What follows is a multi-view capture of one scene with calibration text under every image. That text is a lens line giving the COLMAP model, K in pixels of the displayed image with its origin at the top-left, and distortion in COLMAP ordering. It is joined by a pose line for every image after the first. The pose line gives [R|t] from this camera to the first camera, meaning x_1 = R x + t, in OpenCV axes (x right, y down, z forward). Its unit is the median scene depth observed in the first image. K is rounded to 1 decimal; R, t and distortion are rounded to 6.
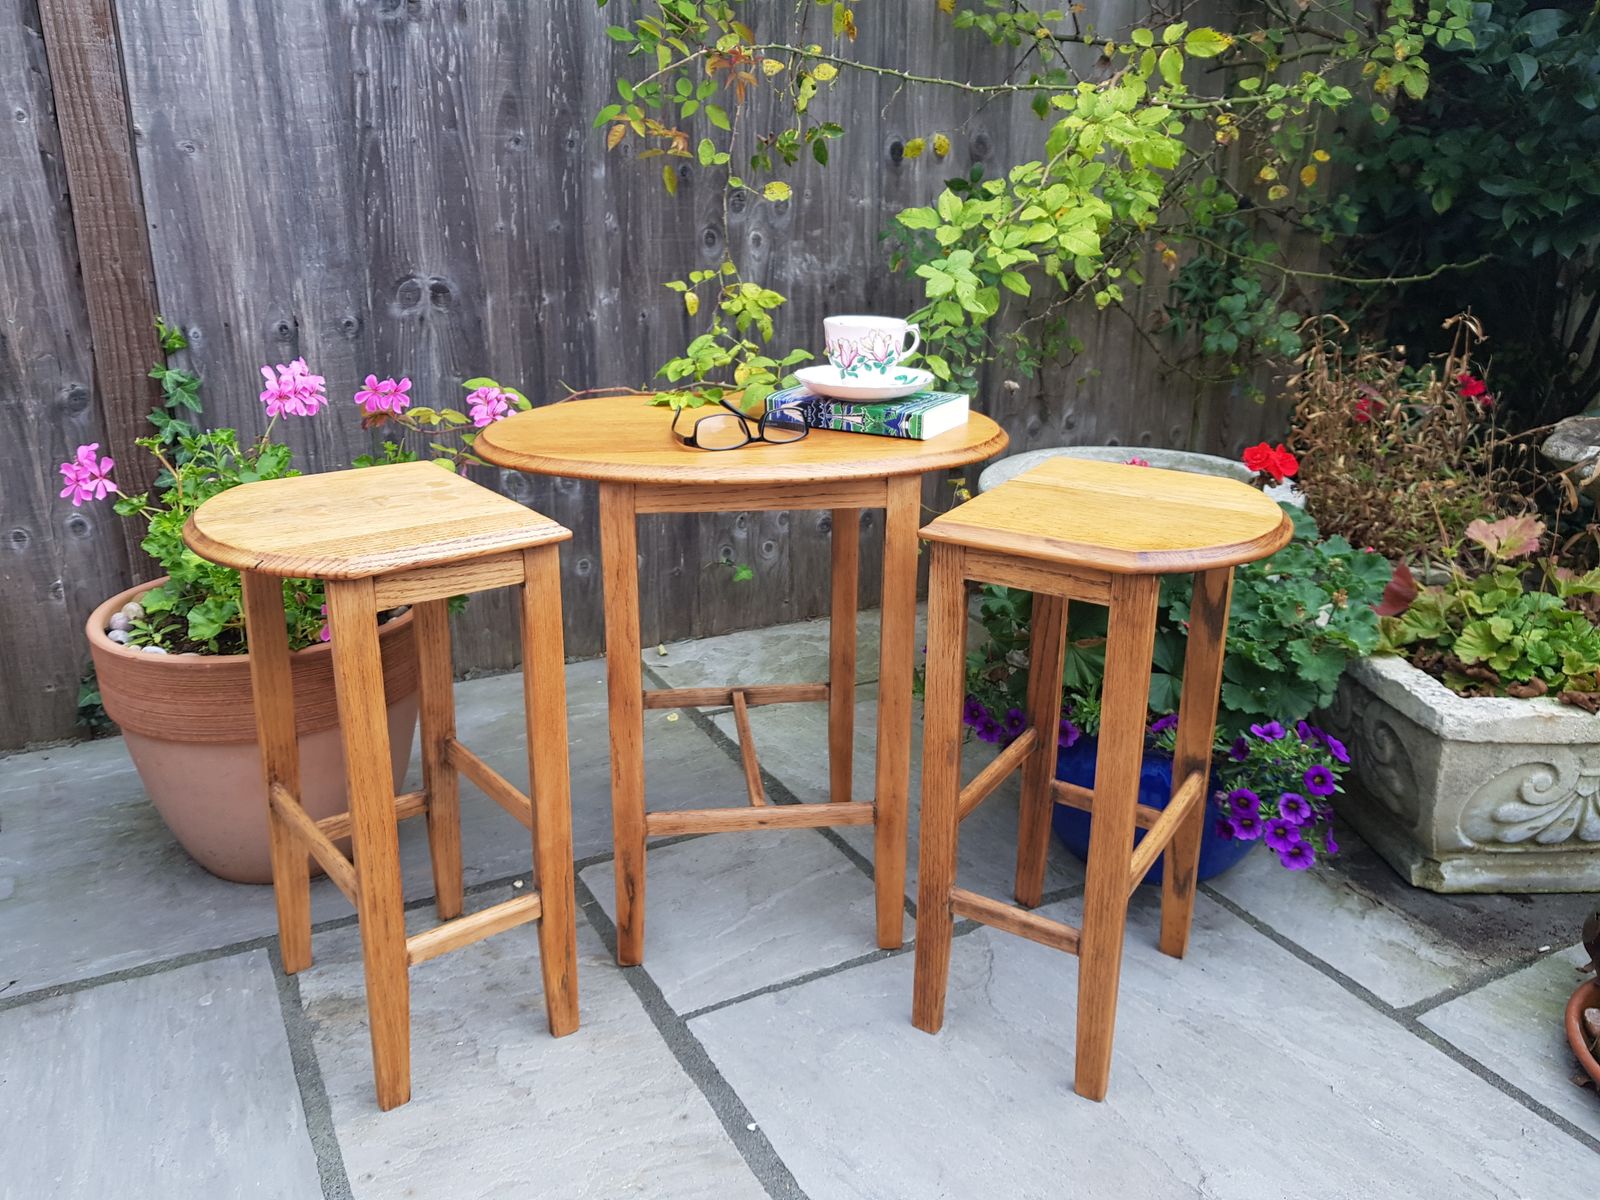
lens RADIAL K [[1250.8, 0, 780.2], [0, 1250.8, 587.2], [0, 0, 1]] dist [0.100170, -0.187646]
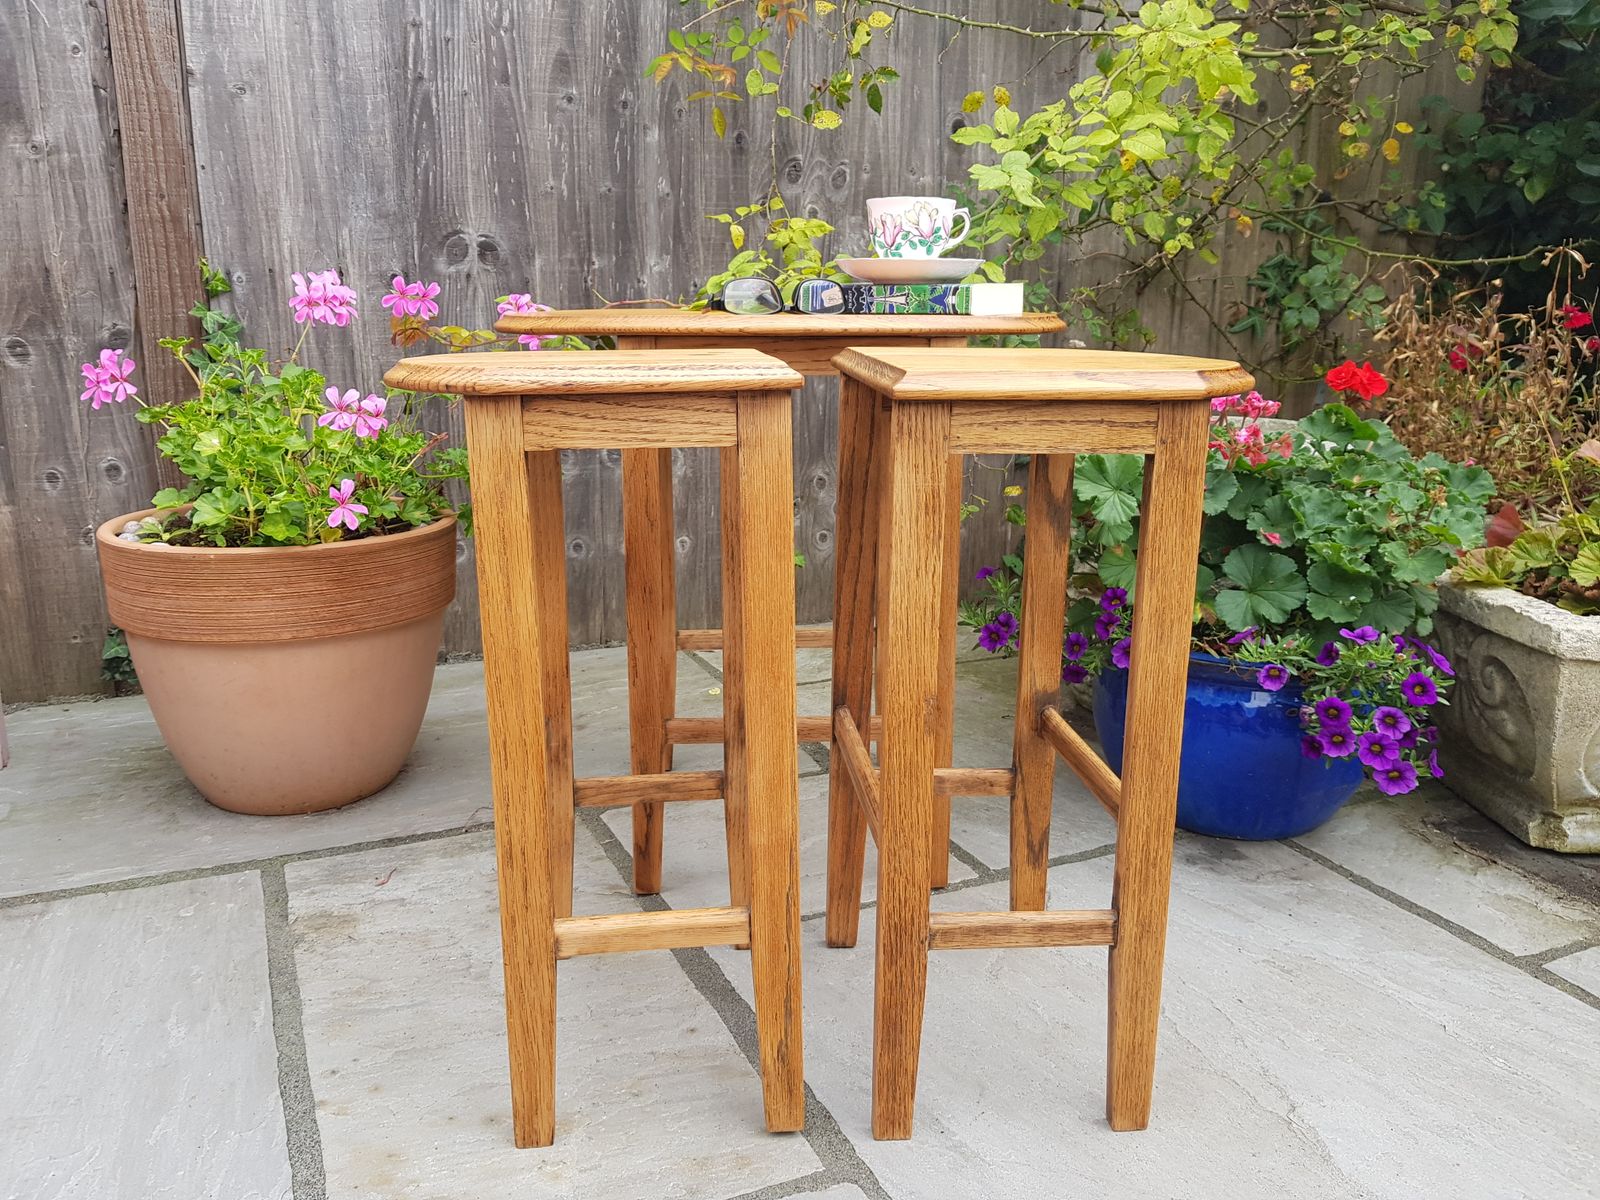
lens RADIAL K [[1248.0, 0, 784.6], [0, 1248.0, 591.4], [0, 0, 1]] dist [0.099970, -0.188007]
pose [[0.998134, 0.010379, -0.060178, 0.026154], [-0.015717, 0.995915, -0.088920, 0.128635], [0.059009, 0.089700, 0.994219, 0.067710]]
